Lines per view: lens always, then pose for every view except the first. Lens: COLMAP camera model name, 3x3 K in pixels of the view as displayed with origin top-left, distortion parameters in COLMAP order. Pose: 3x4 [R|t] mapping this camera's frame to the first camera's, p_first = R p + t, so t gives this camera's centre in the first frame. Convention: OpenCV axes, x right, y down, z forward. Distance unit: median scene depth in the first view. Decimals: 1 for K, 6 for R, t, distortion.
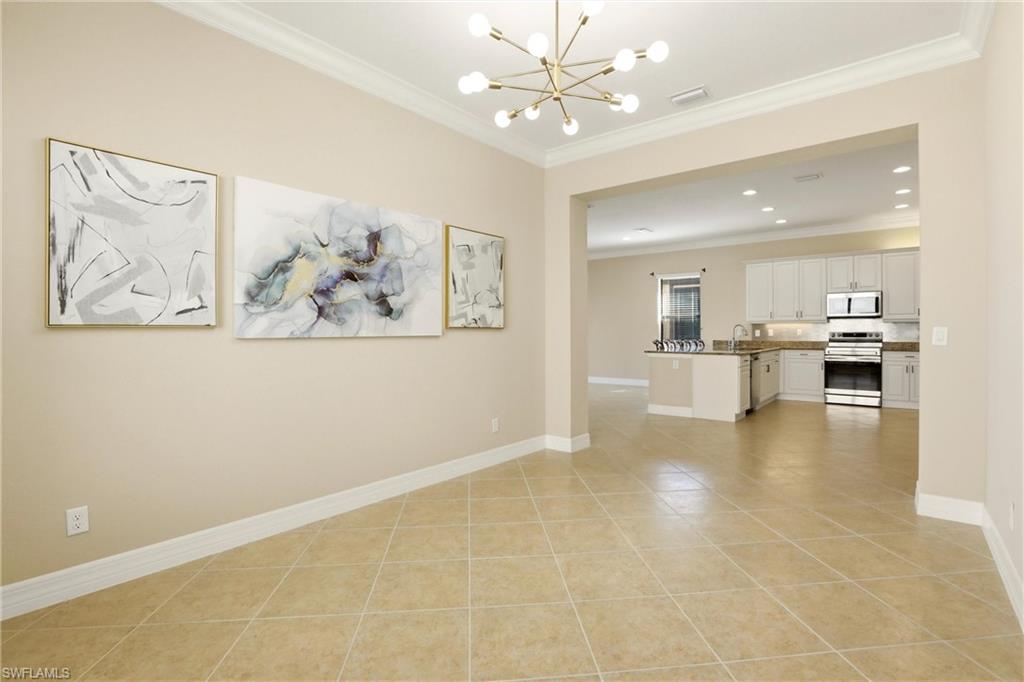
lens RADIAL K [[467.1, 0, 510.7], [0, 467.1, 337.4], [0, 0, 1]] dist [0.005568, 0.003255]
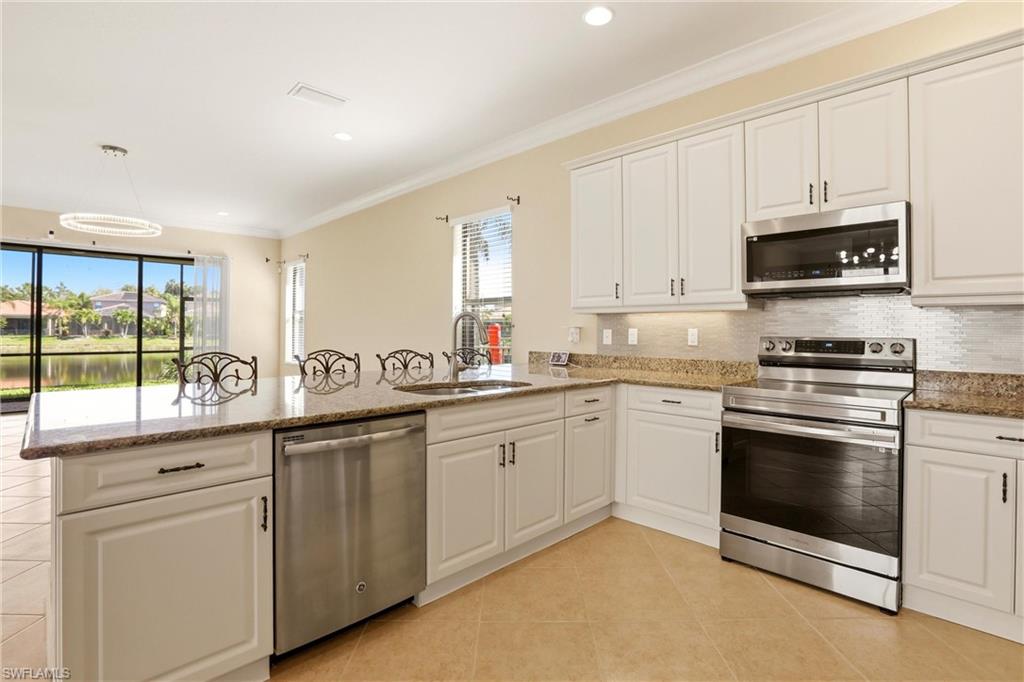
lens RADIAL K [[467.1, 0, 504.1], [0, 467.1, 327.4], [0, 0, 1]] dist [0.005568, 0.003255]
pose [[0.995736, 0.010046, -0.091696, 0.539878], [-0.011374, 0.999838, -0.013980, -0.011611], [0.091541, 0.014963, 0.995689, 0.652350]]
